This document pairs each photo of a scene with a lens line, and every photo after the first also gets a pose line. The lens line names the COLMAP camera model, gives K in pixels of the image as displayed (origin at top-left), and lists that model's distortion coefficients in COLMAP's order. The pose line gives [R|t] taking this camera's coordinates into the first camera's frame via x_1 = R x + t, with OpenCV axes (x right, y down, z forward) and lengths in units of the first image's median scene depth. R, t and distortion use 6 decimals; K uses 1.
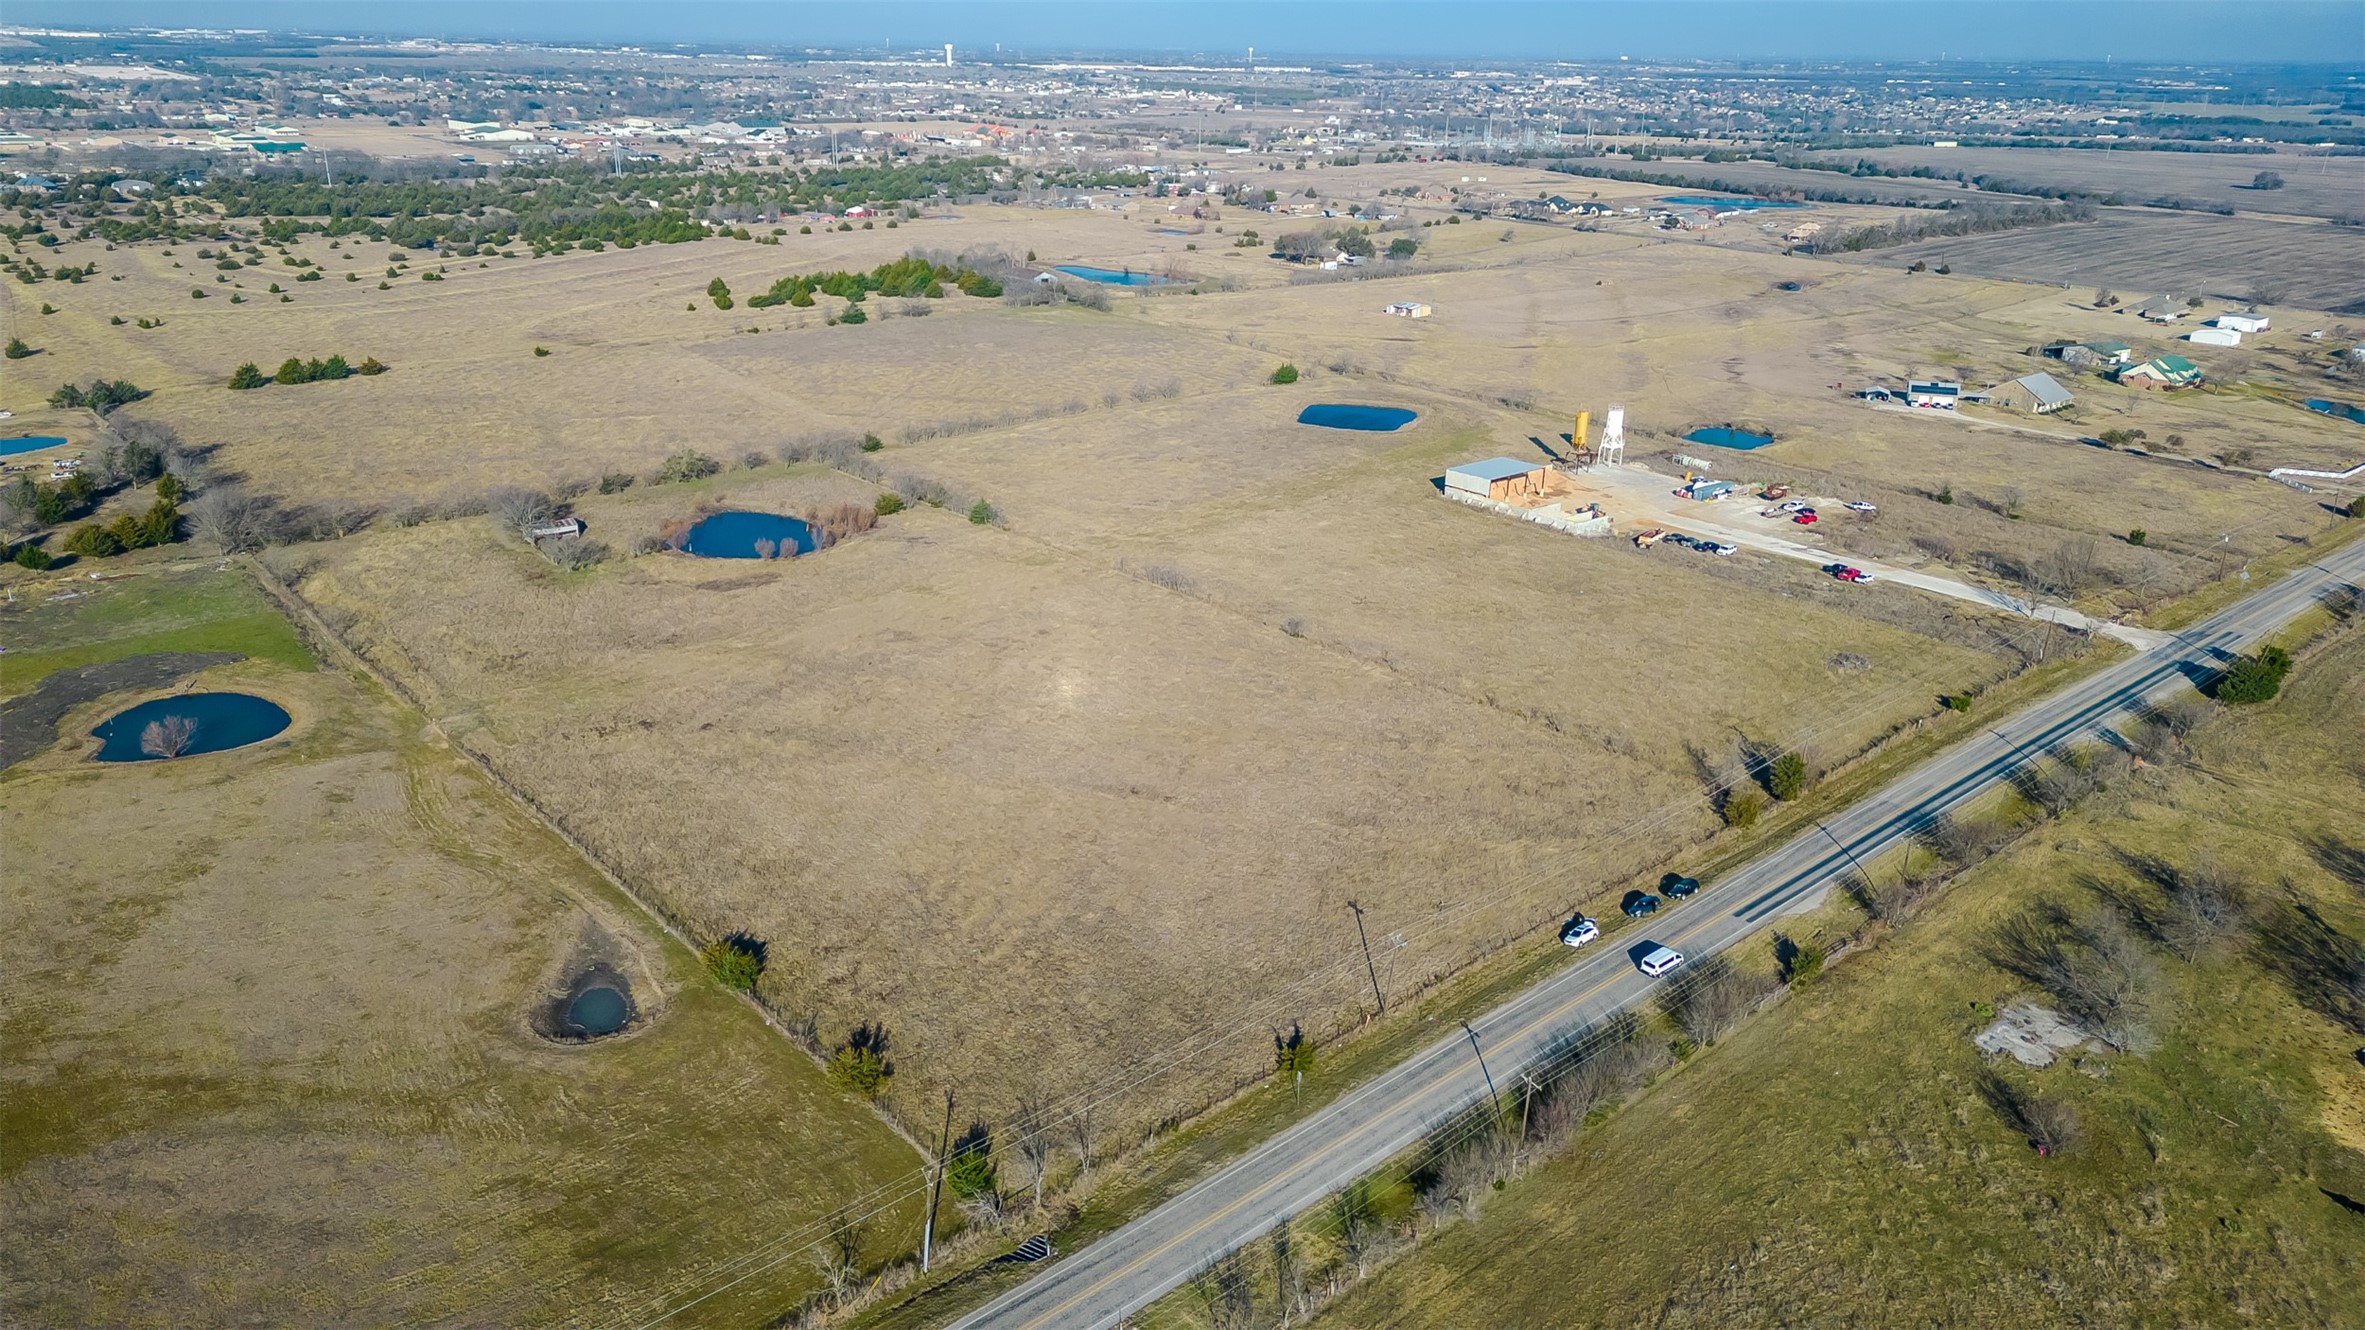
lens RADIAL K [[1643.5, 0, 1175.0], [0, 1643.5, 665.3], [0, 0, 1]] dist [0.076519, -0.067309]
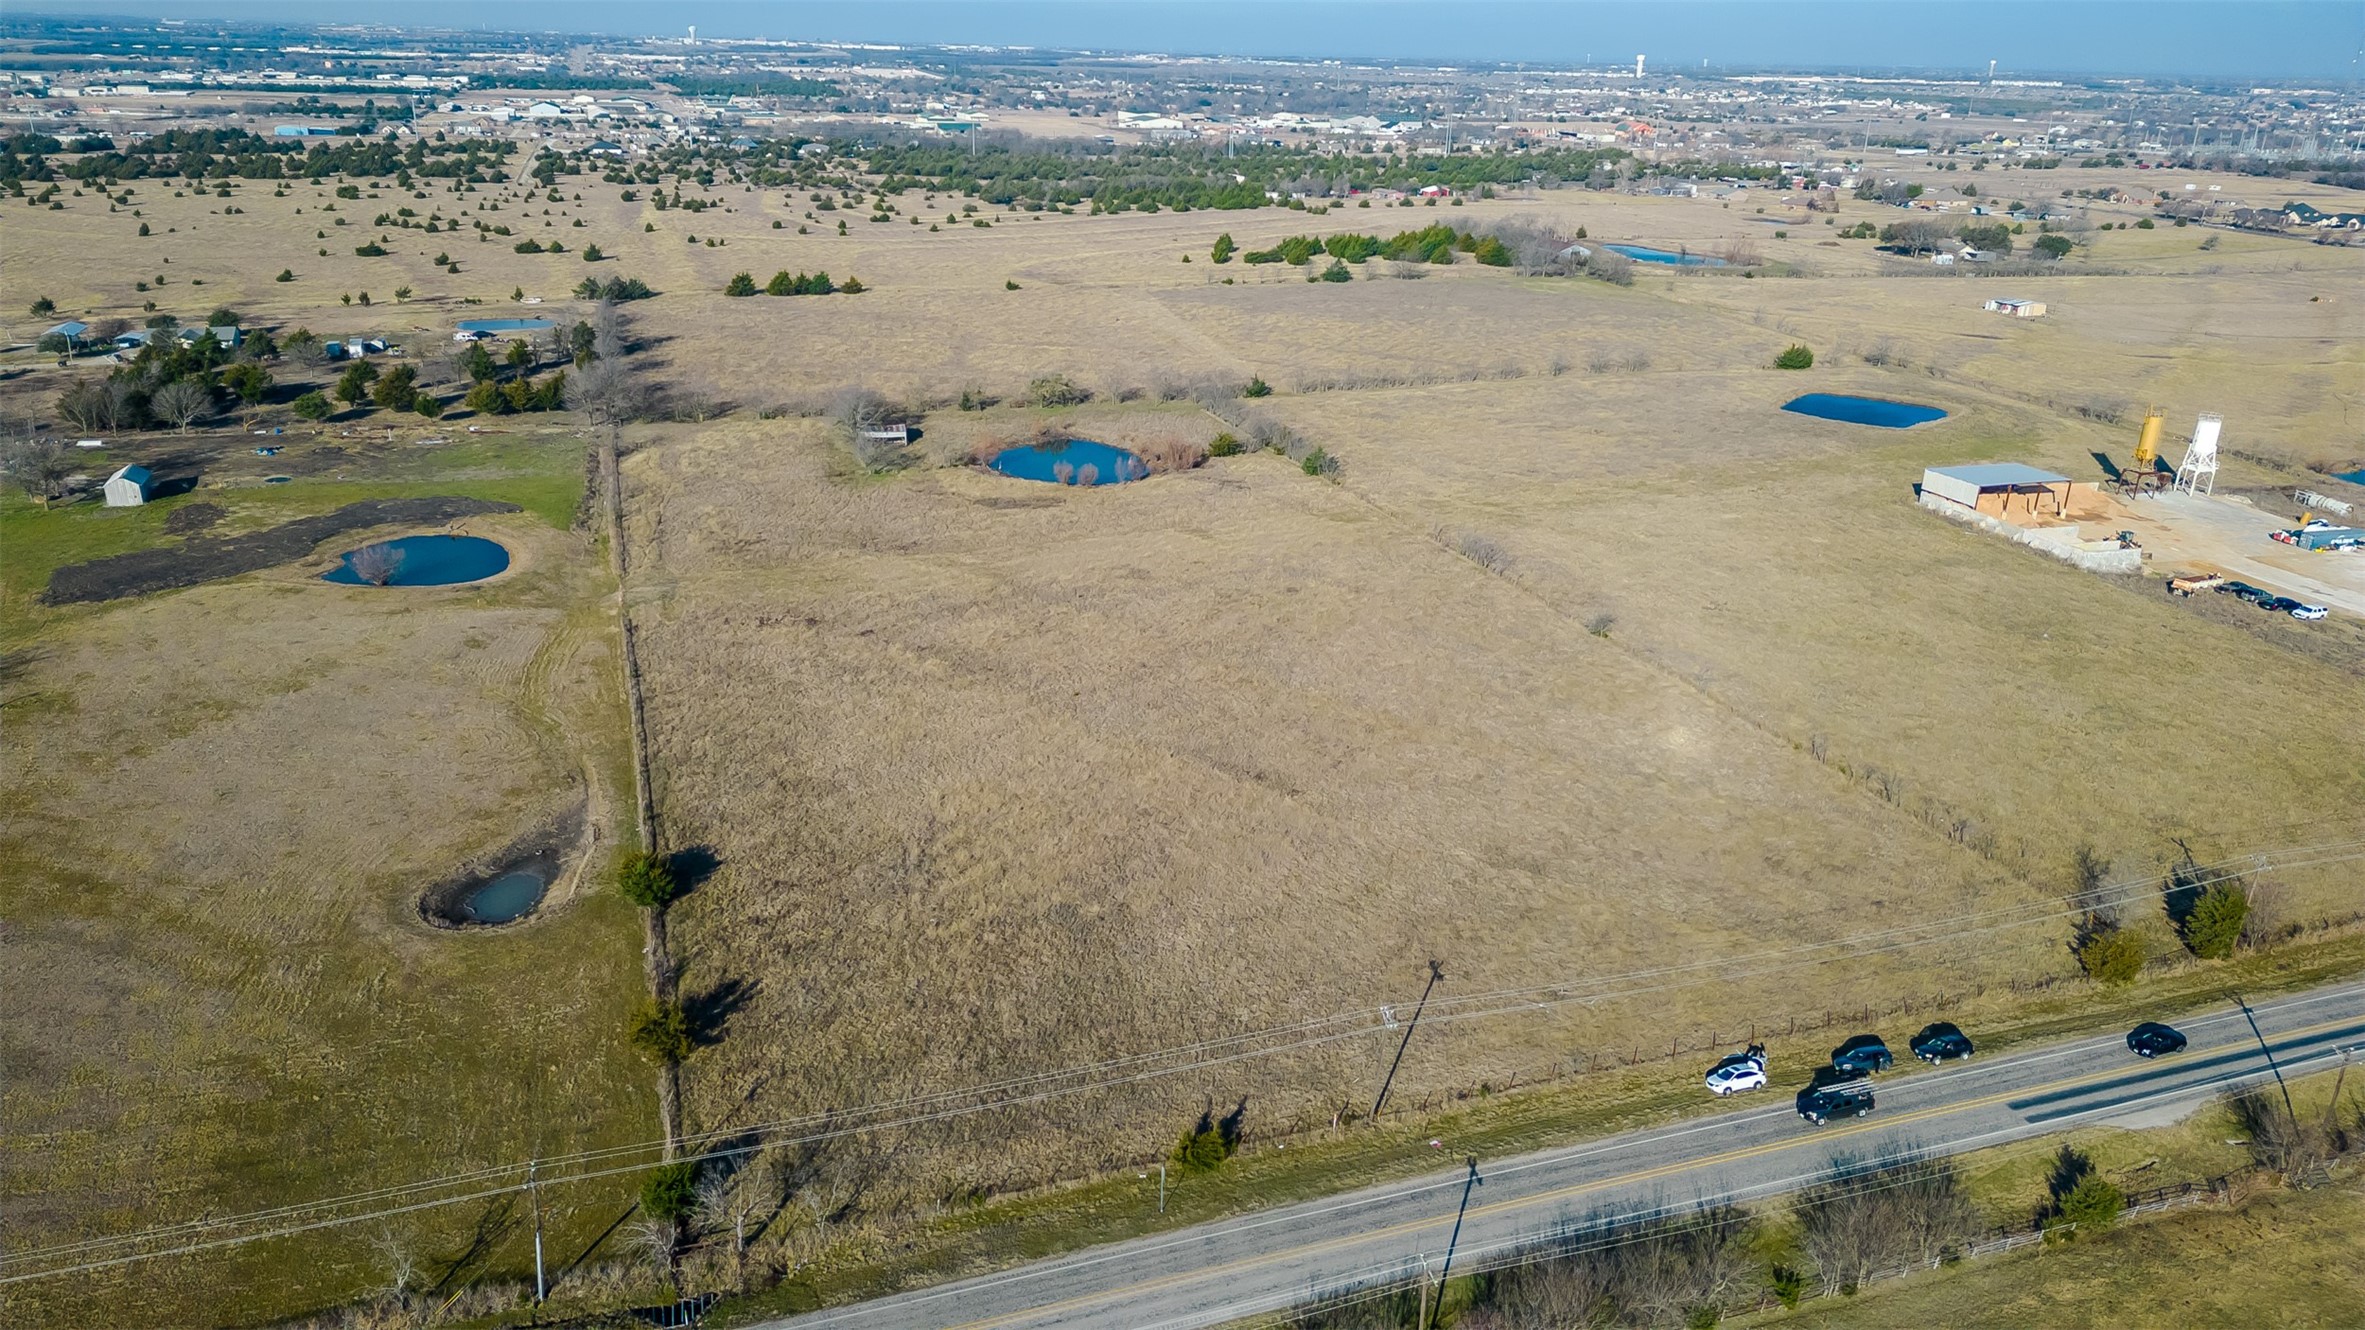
lens RADIAL K [[1643.5, 0, 1175.0], [0, 1643.5, 665.3], [0, 0, 1]] dist [0.076519, -0.067309]
pose [[0.922736, 0.142171, -0.358255, 0.145005], [-0.145944, 0.989153, 0.016641, 0.011061], [0.356735, 0.036930, 0.933476, 0.162118]]
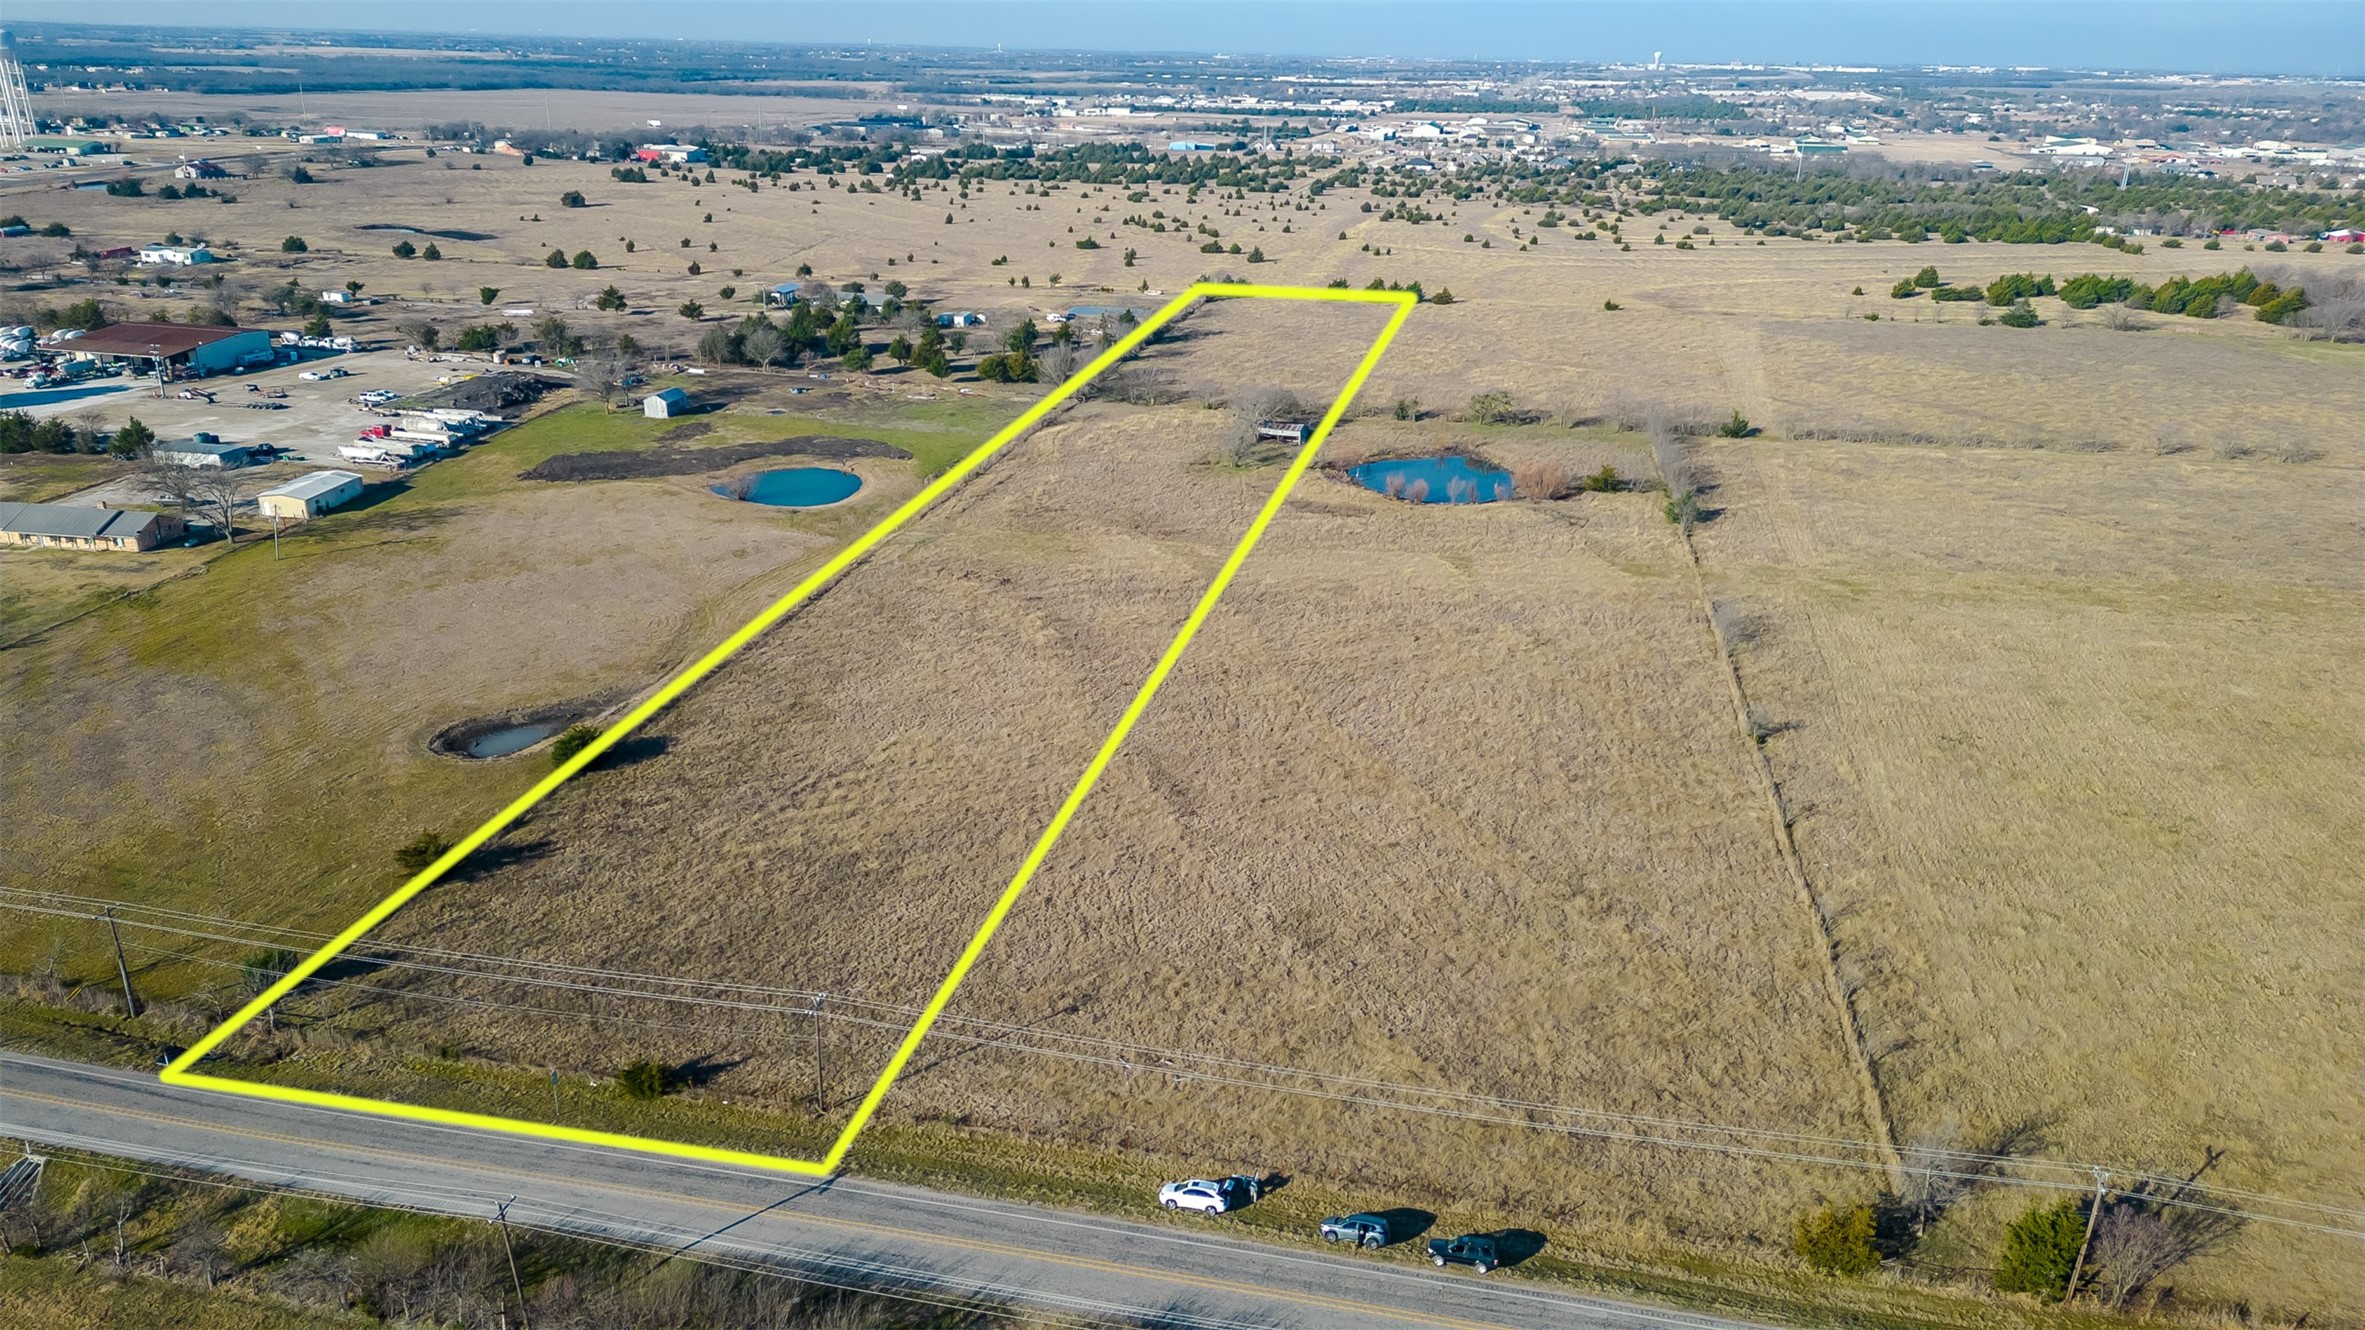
lens RADIAL K [[1643.5, 0, 1175.0], [0, 1643.5, 665.3], [0, 0, 1]] dist [0.076519, -0.067309]
pose [[0.589701, 0.280241, -0.757441, 0.361215], [-0.297034, 0.947389, 0.119264, -0.046630], [0.751015, 0.154656, 0.641918, 0.337822]]
